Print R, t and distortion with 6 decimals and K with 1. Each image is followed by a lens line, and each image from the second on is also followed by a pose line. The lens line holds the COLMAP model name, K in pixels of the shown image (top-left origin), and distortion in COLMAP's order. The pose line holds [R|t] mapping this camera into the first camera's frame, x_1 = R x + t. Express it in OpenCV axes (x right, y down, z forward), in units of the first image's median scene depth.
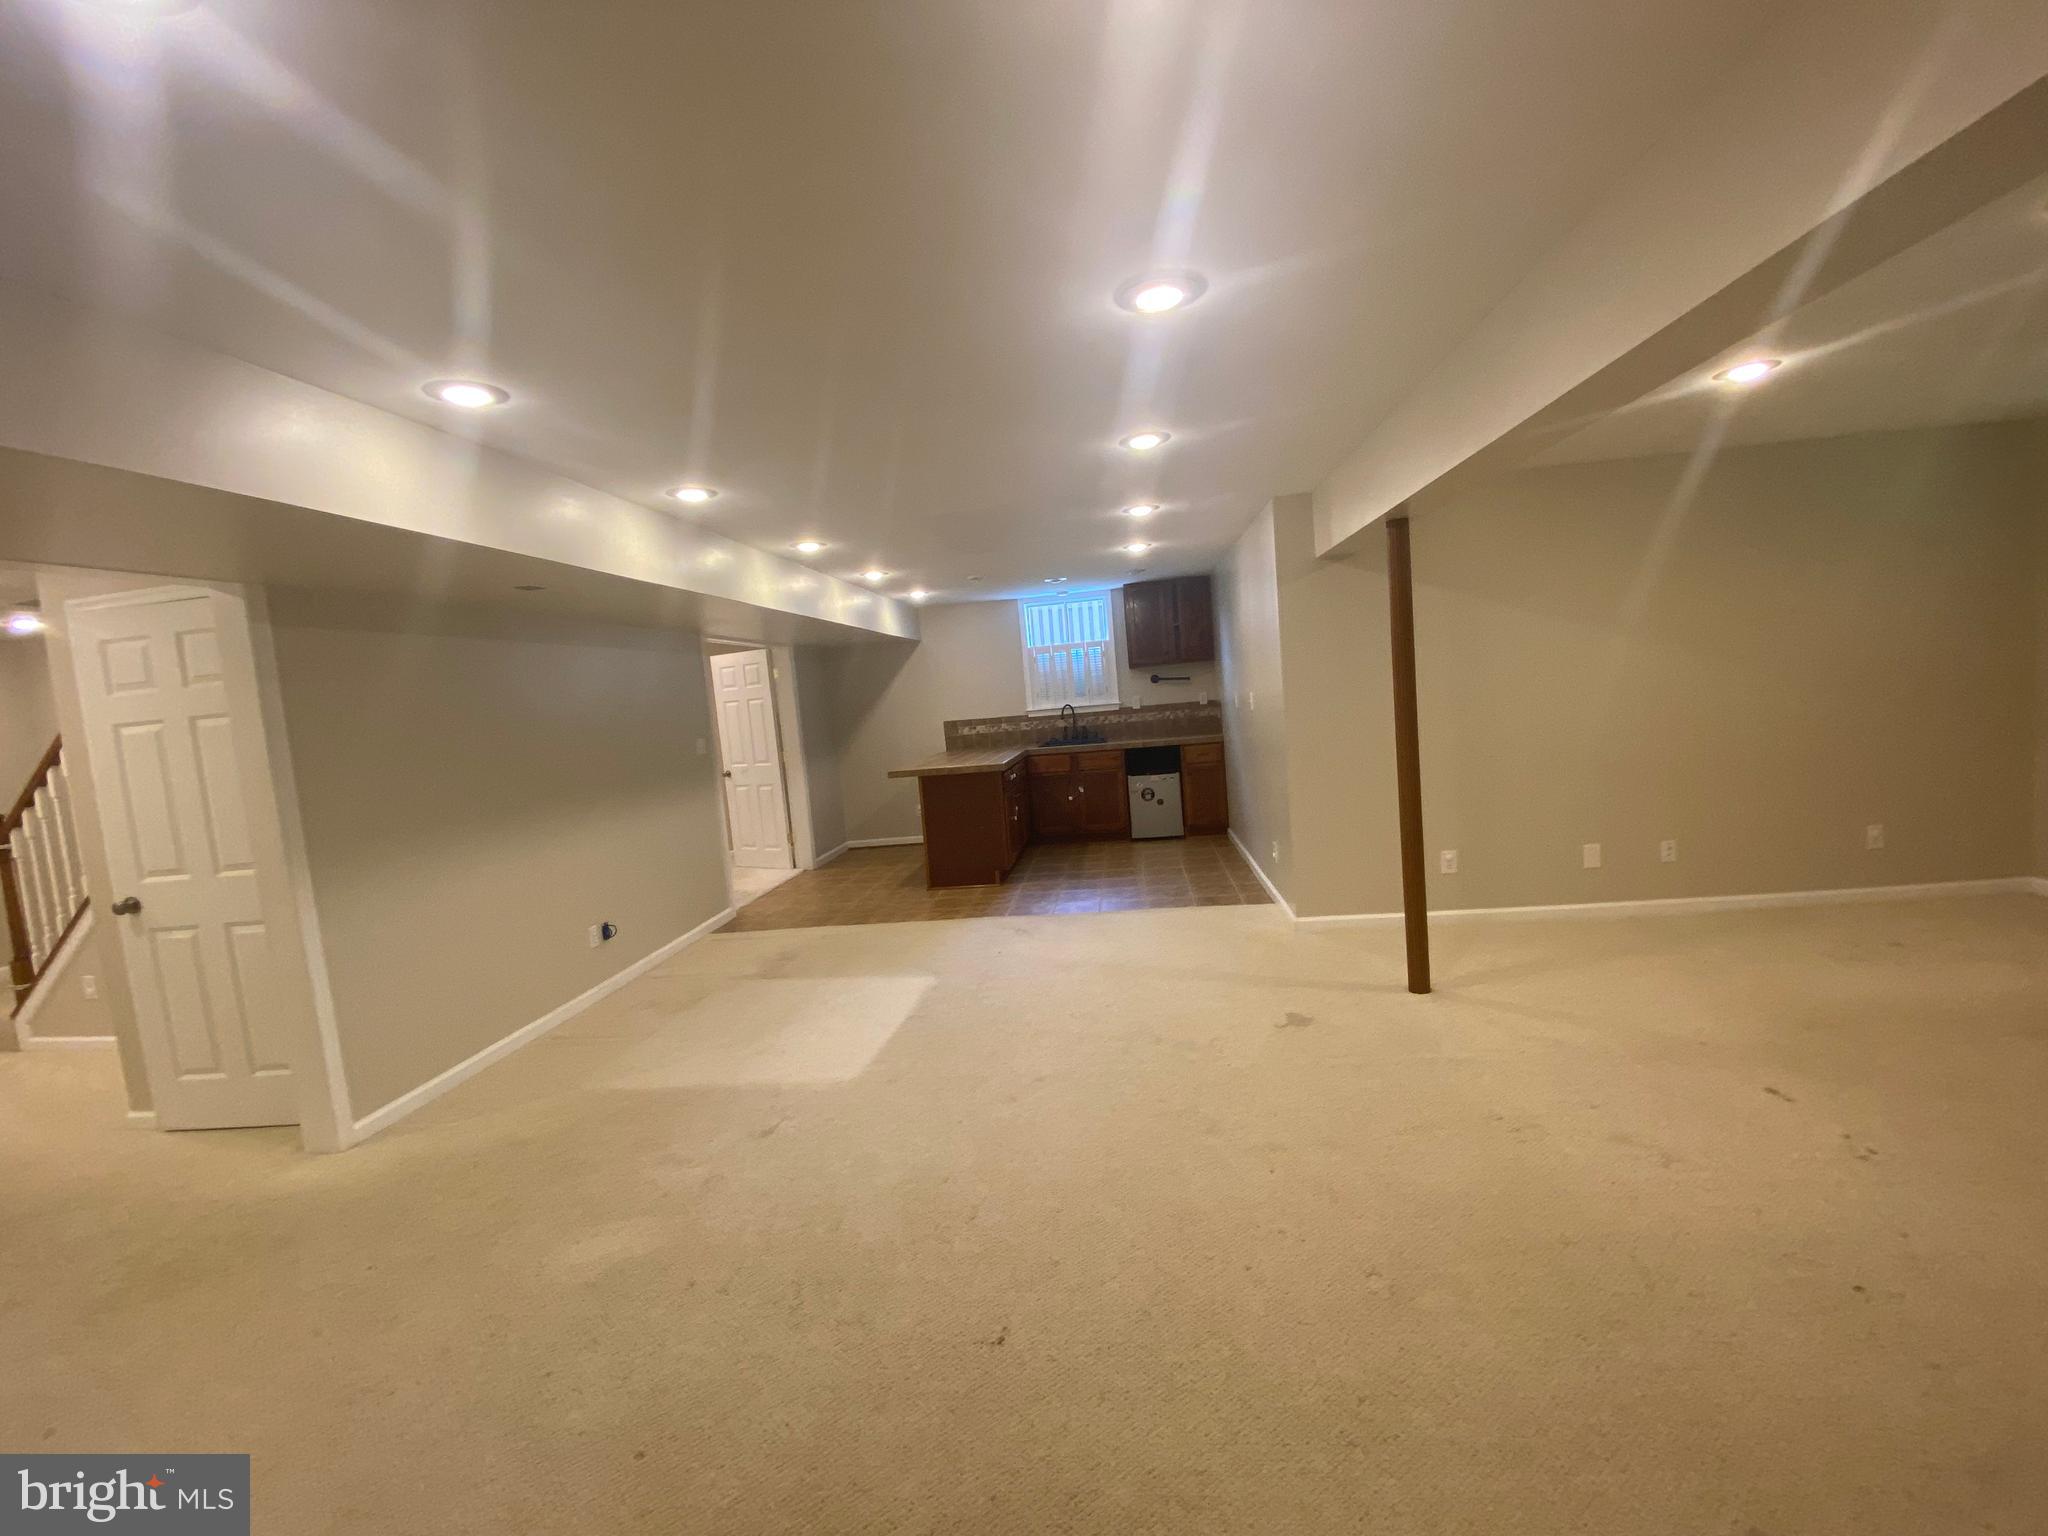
lens RADIAL K [[832.2, 0, 1004.7], [0, 832.2, 757.7], [0, 0, 1]] dist [-0.021754, -0.003505]
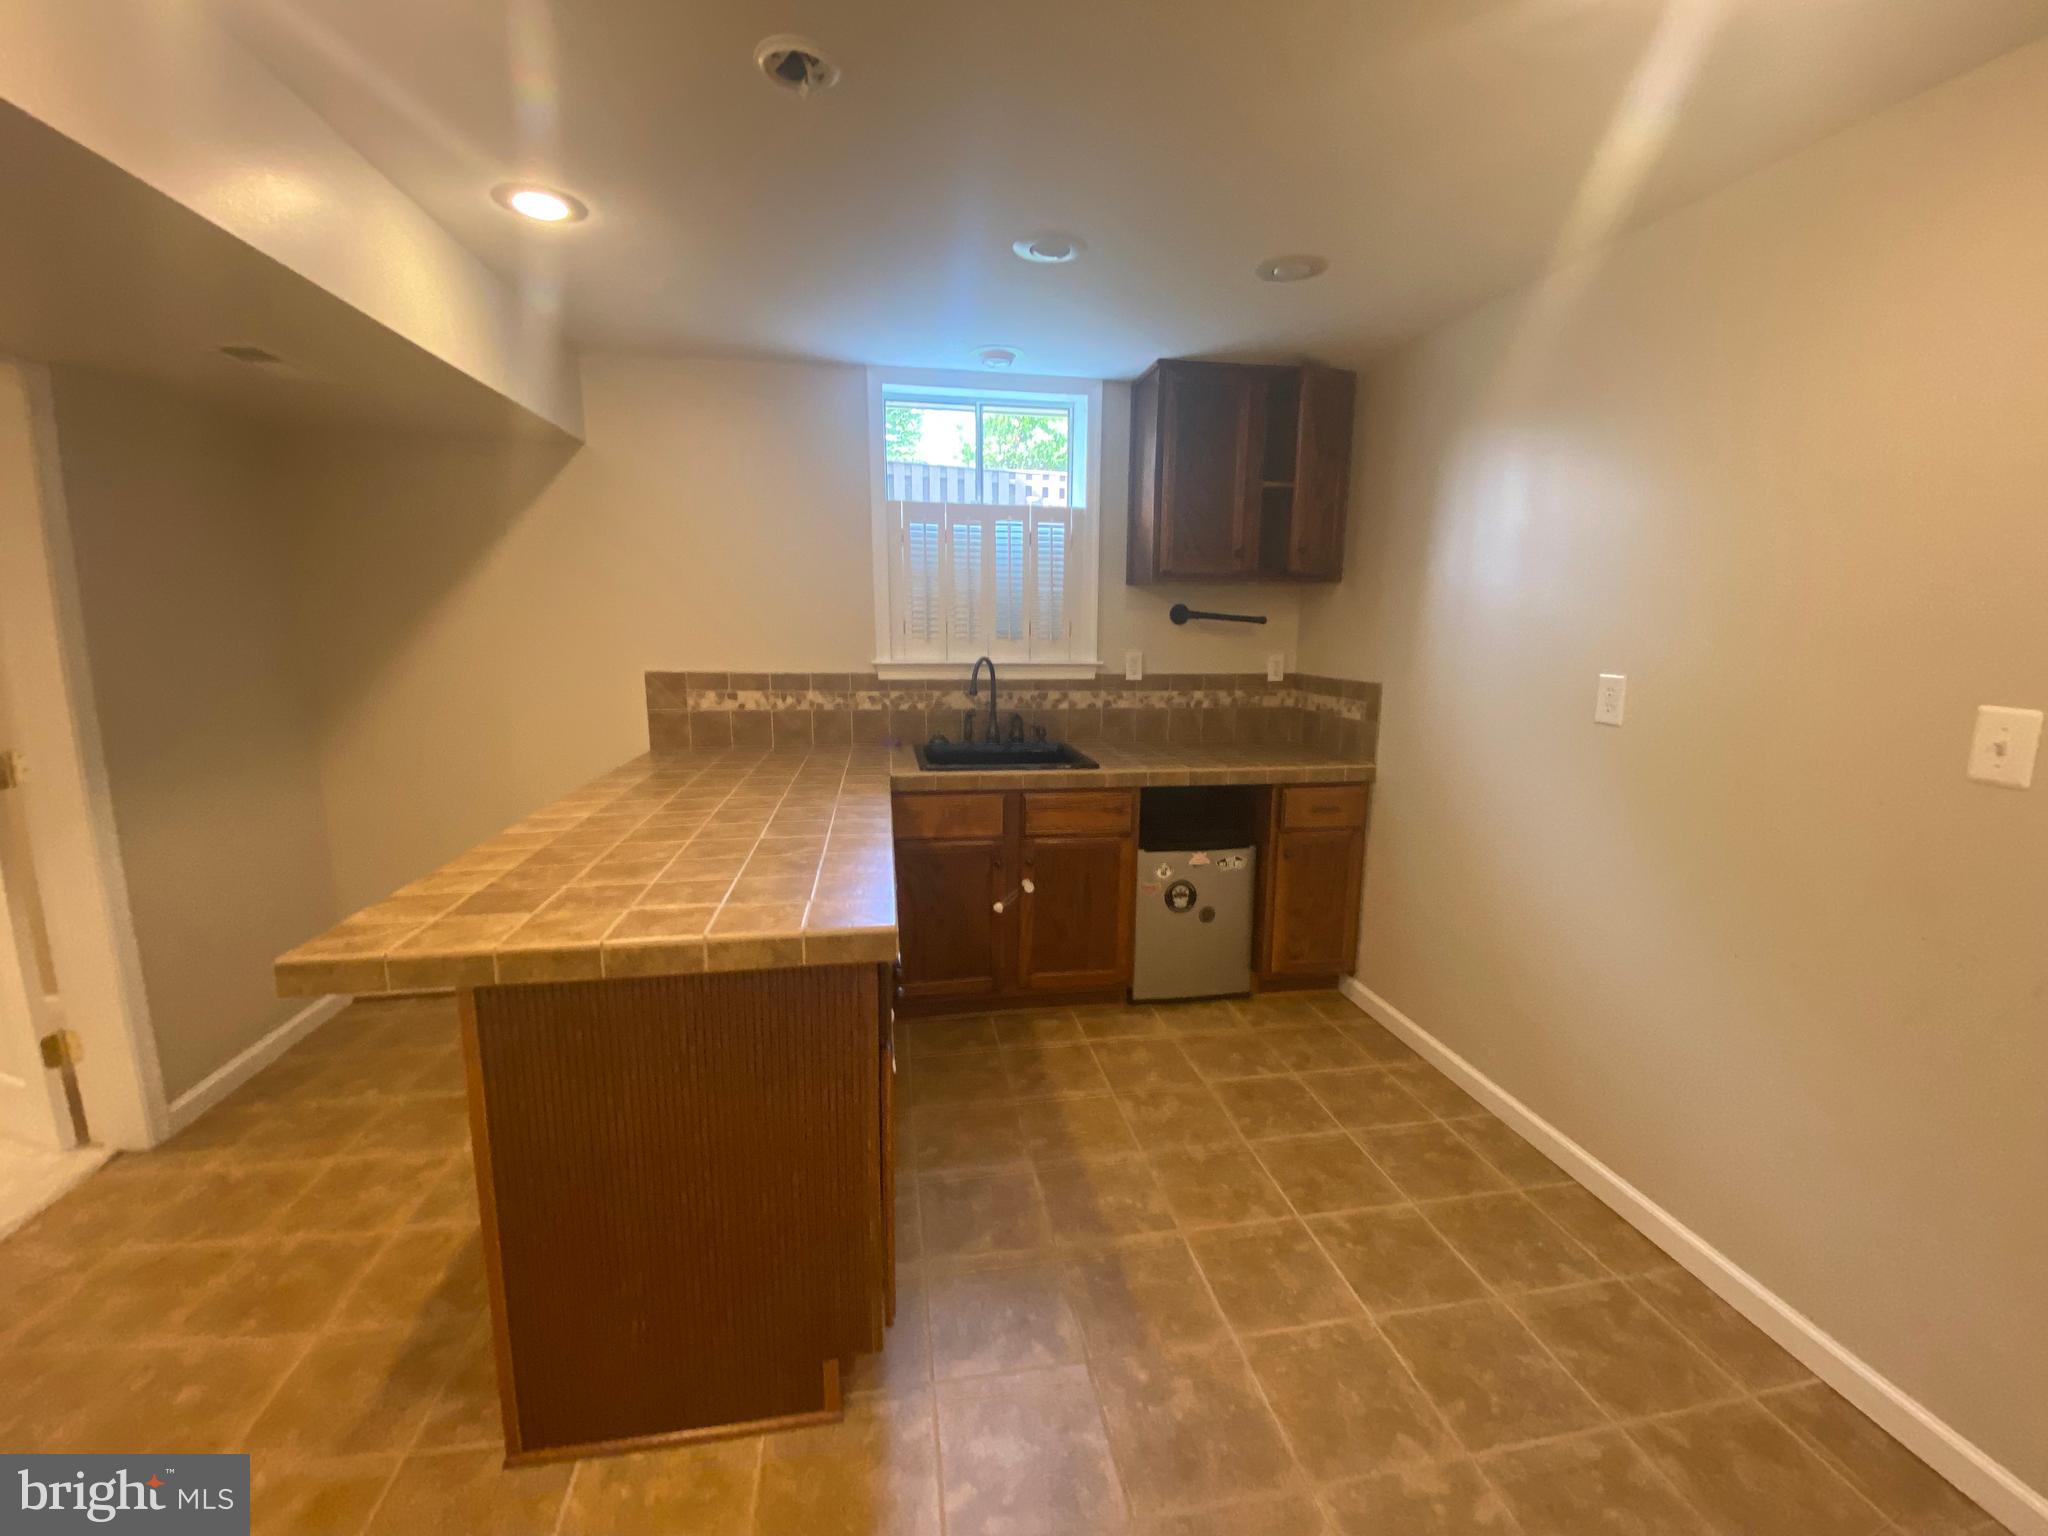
lens RADIAL K [[832.2, 0, 1040.4], [0, 832.2, 763.1], [0, 0, 1]] dist [-0.021754, -0.003505]
pose [[0.940828, 0.041808, 0.336296, -0.030901], [-0.067636, 0.995561, 0.065453, -0.040883], [-0.332066, -0.084326, 0.939479, 0.608987]]
